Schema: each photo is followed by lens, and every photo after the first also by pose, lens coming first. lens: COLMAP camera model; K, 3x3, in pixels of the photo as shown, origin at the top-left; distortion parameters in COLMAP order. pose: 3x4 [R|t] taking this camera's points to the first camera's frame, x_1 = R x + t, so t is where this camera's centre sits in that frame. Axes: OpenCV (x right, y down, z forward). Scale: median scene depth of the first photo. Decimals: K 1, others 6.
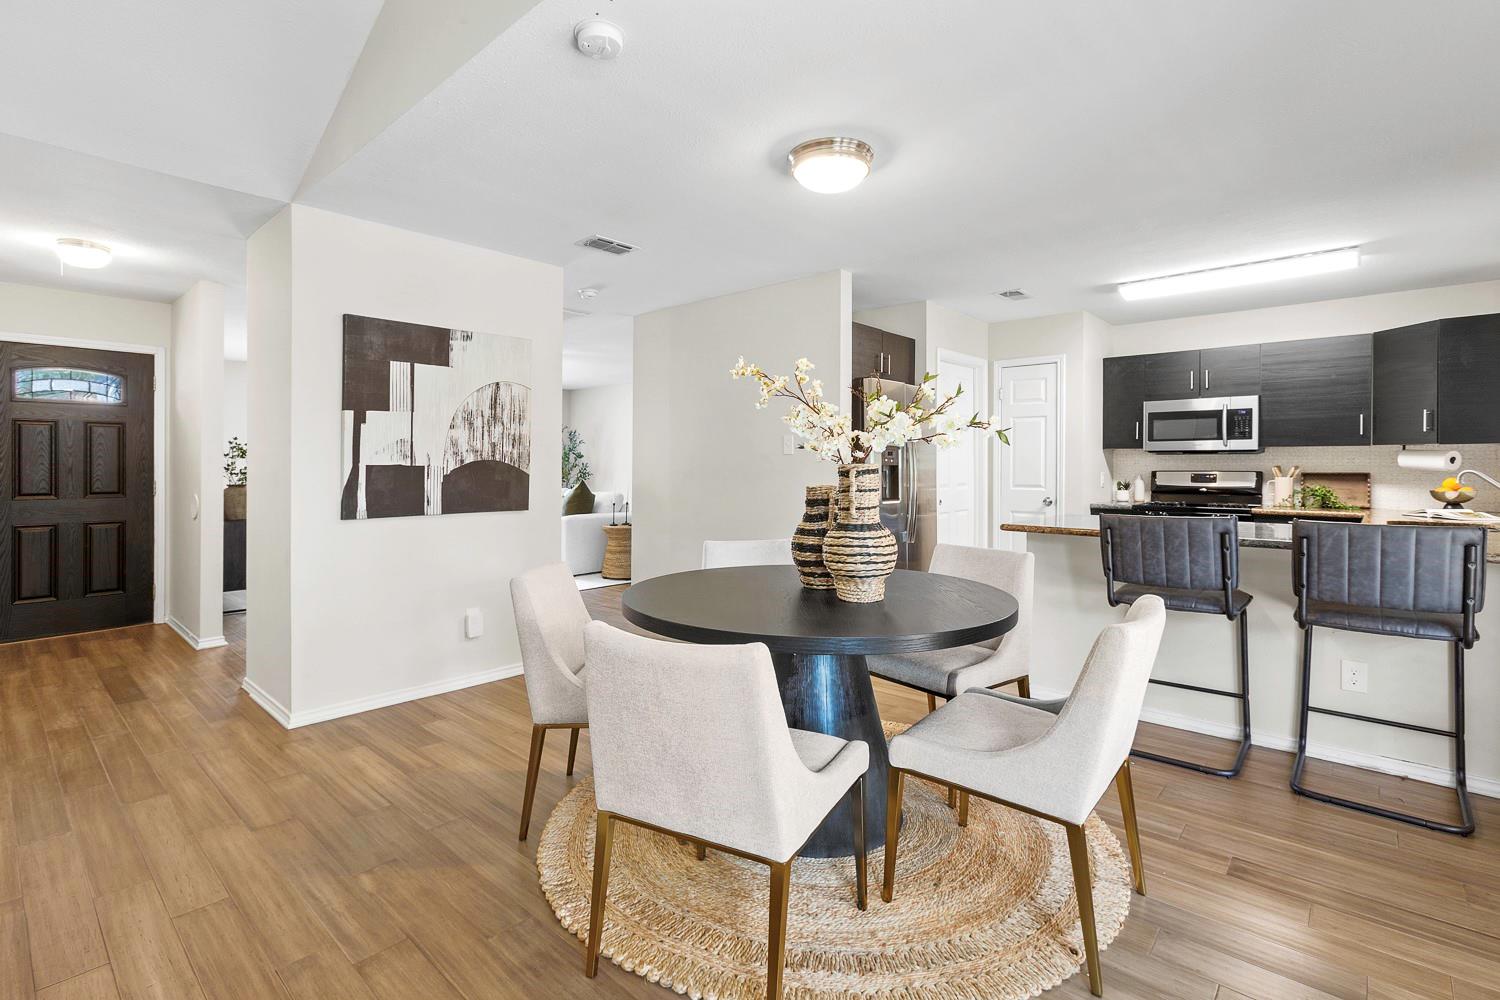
lens RADIAL K [[684.9, 0, 750.8], [0, 684.9, 463.9], [0, 0, 1]] dist [-0.020087, 0.012810]
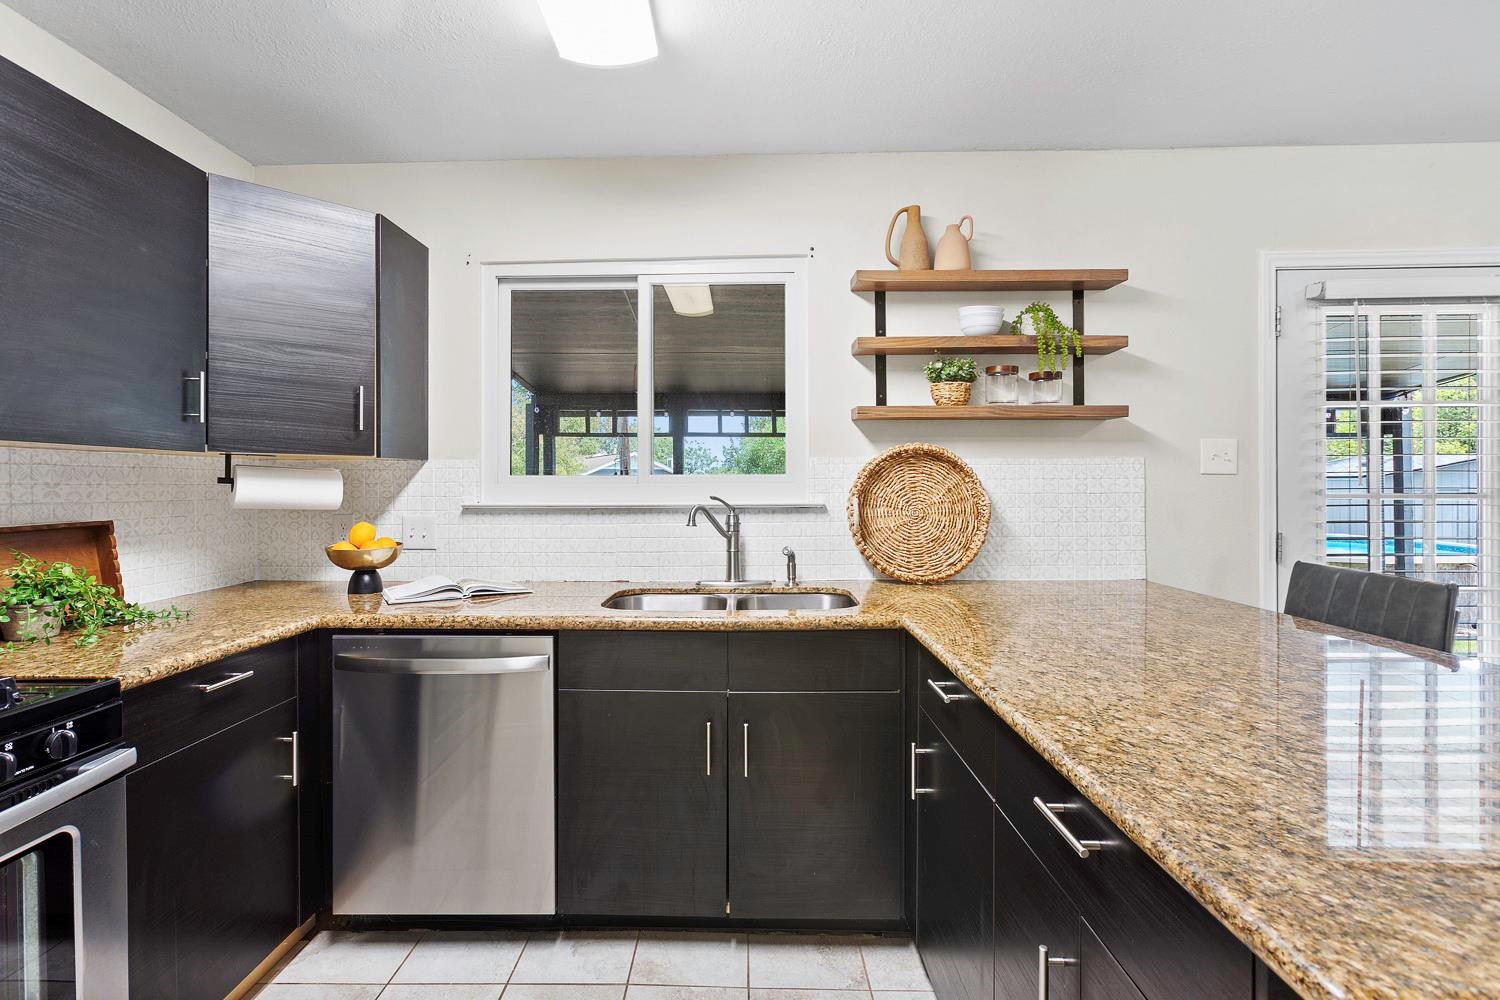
lens RADIAL K [[684.9, 0, 715.1], [0, 684.9, 490.8], [0, 0, 1]] dist [-0.020087, 0.012810]
pose [[-0.645788, 0.001334, 0.763515, 0.488349], [0.005771, 0.999978, 0.003134, -0.003952], [-0.763495, 0.006430, -0.645782, 1.228457]]
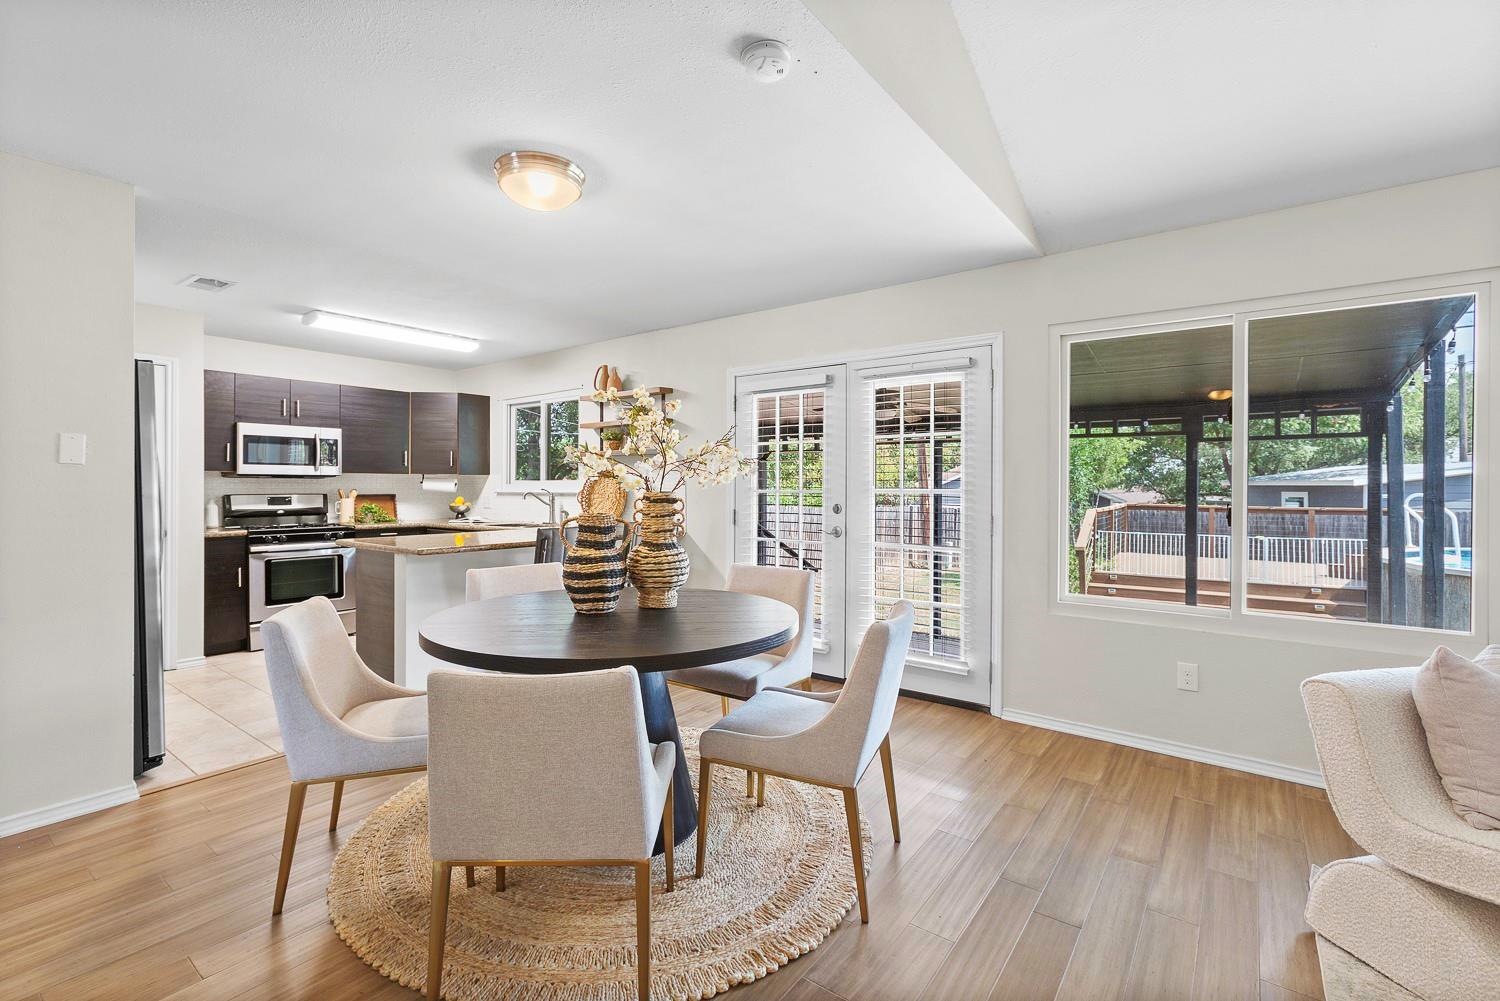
lens RADIAL K [[684.9, 0, 738.2], [0, 684.9, 486.7], [0, 0, 1]] dist [-0.020087, 0.012810]
pose [[-0.078020, -0.001248, 0.996951, -0.598299], [-0.000607, 0.999999, 0.001204, -0.004253], [-0.996952, -0.000512, -0.078020, 0.538885]]
